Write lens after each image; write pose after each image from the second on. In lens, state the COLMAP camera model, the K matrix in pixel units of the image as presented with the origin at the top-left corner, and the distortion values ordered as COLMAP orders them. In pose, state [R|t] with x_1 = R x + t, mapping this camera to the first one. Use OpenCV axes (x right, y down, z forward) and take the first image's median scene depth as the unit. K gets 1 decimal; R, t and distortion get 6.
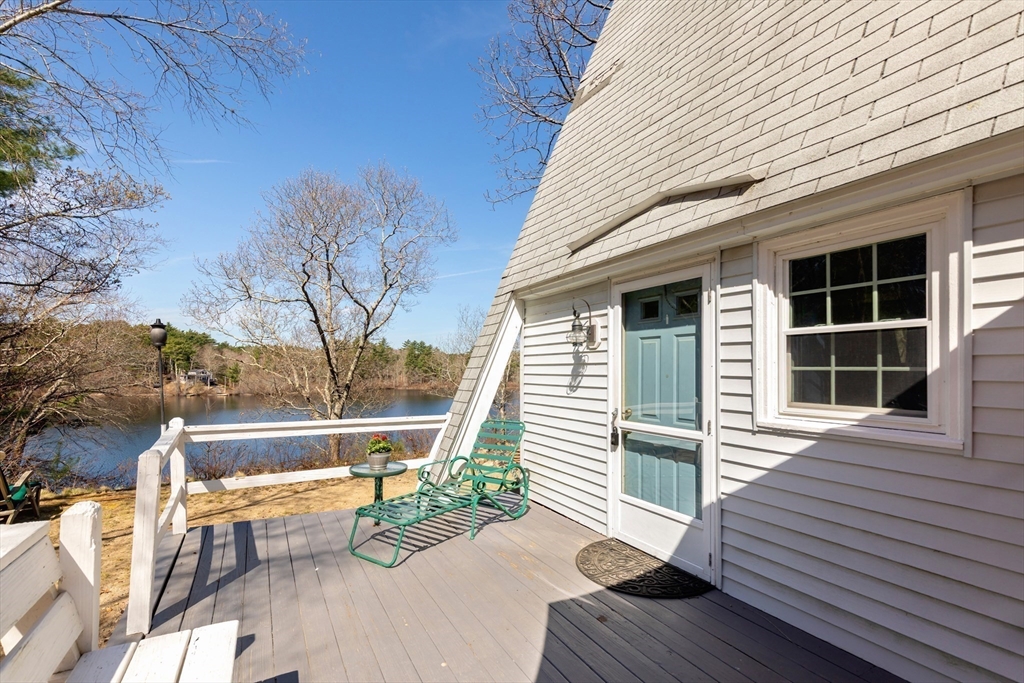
lens RADIAL K [[465.8, 0, 512.5], [0, 465.8, 366.7], [0, 0, 1]] dist [0.004834, 0.000066]
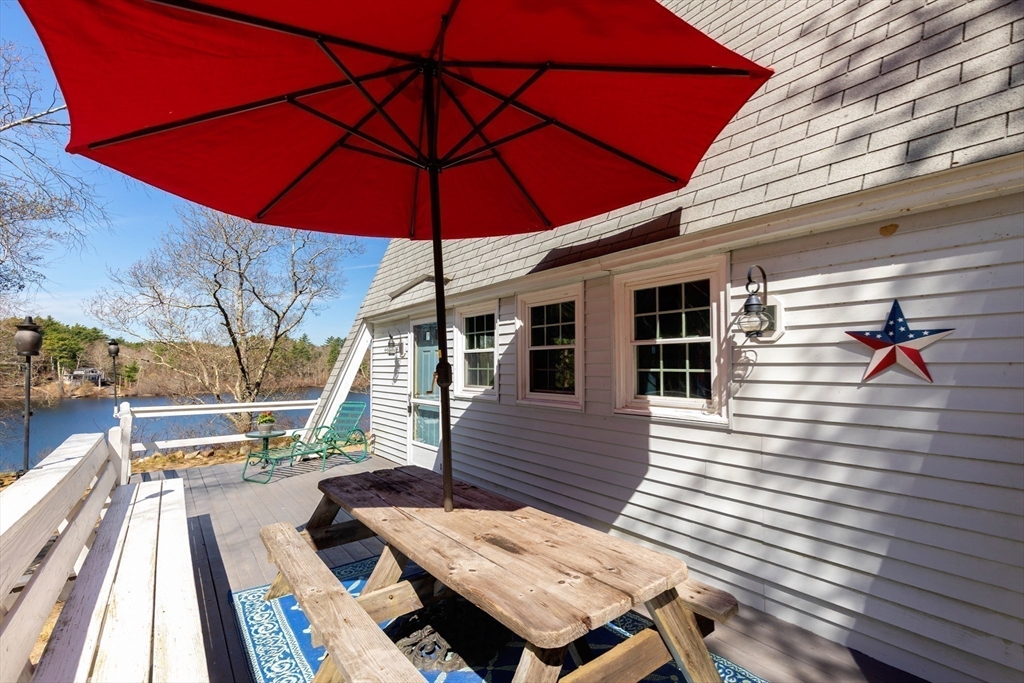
lens RADIAL K [[457.9, 0, 516.0], [0, 457.9, 348.6], [0, 0, 1]] dist [0.002429, -0.000754]
pose [[0.987003, -0.000318, 0.160703, 0.249176], [0.005358, 0.999507, -0.030927, -0.011393], [-0.160614, 0.031386, 0.986518, -0.556851]]
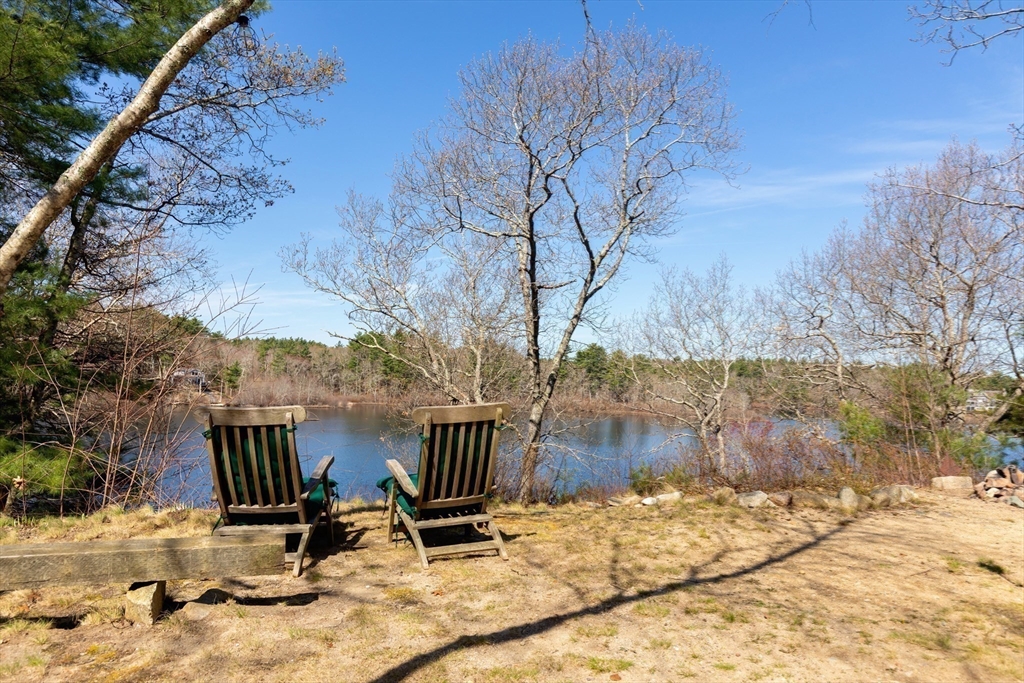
lens RADIAL K [[699.1, 0, 512.0], [0, 699.1, 341.5], [0, 0, 1]] dist [0.001456, 0.000223]
pose [[0.988763, 0.027270, -0.146983, -0.979442], [-0.035285, 0.998013, -0.052200, 0.158308], [0.145268, 0.056800, 0.987761, 0.196838]]
